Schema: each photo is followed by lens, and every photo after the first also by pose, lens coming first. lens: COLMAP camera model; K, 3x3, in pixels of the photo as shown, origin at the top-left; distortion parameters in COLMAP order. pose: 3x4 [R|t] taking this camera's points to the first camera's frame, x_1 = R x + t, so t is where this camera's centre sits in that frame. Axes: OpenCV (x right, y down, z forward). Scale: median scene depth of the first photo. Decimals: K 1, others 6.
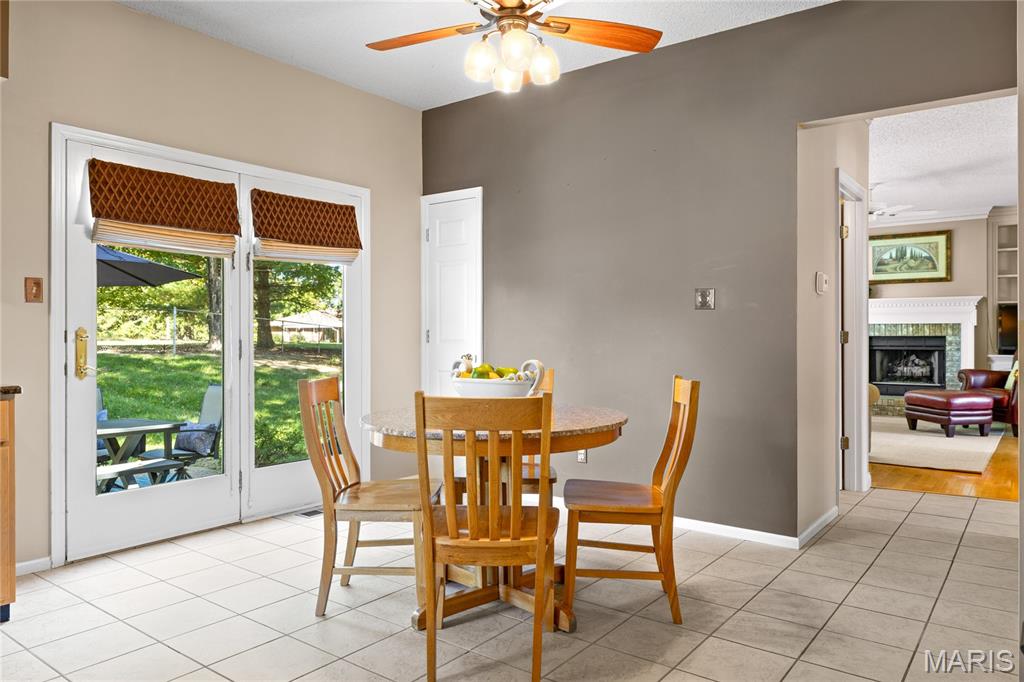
lens RADIAL K [[704.3, 0, 518.1], [0, 704.3, 337.2], [0, 0, 1]] dist [0.000605, -0.000582]
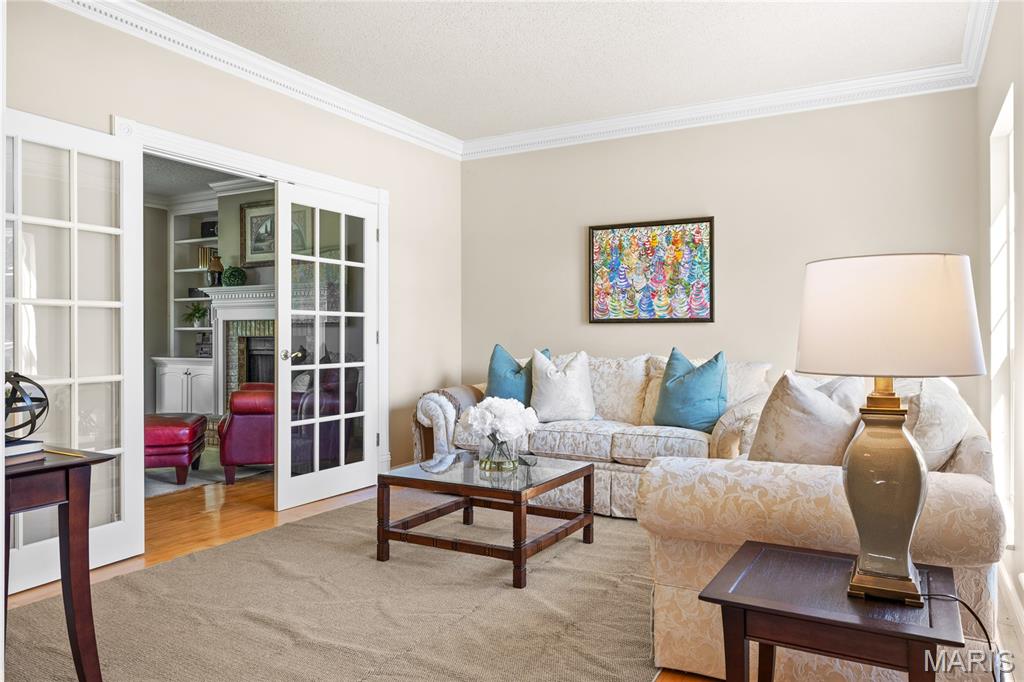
lens RADIAL K [[704.3, 0, 518.1], [0, 704.3, 337.2], [0, 0, 1]] dist [0.000605, -0.000582]
pose [[0.990993, -0.003487, 0.133866, 0.890323], [0.003088, 0.999990, 0.003191, -0.002927], [-0.133876, -0.002749, 0.990994, 0.283727]]
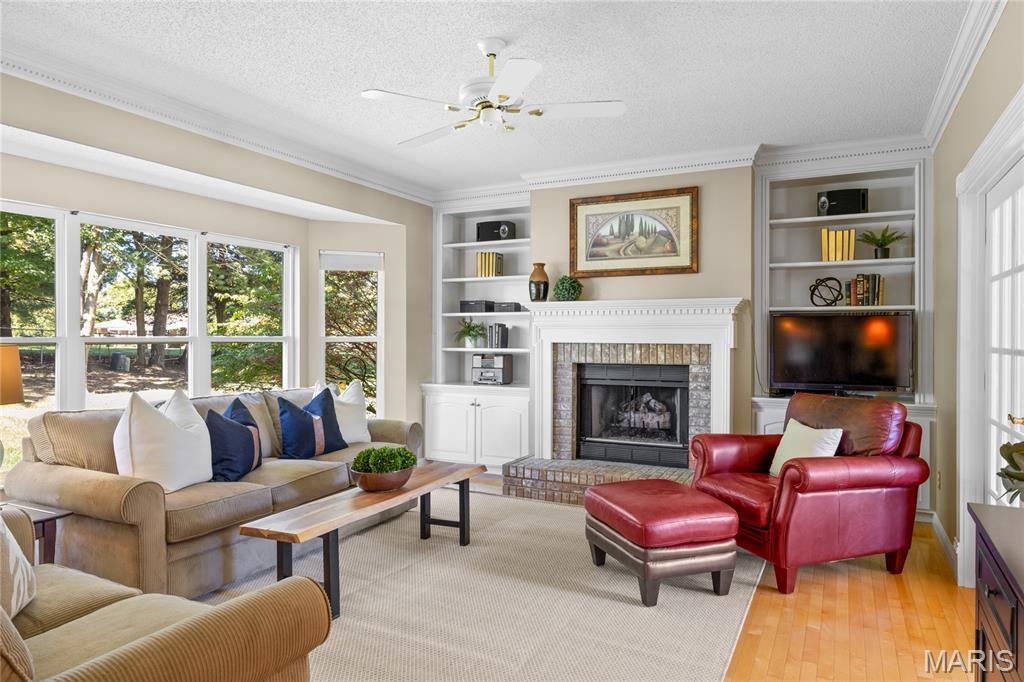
lens RADIAL K [[641.1, 0, 518.6], [0, 641.1, 336.8], [0, 0, 1]] dist [0.001708, 0.000730]
pose [[0.984993, 0.000181, 0.172593, 0.455566], [-0.000375, 0.999999, 0.001089, -0.031633], [-0.172593, -0.001137, 0.984993, 0.603470]]
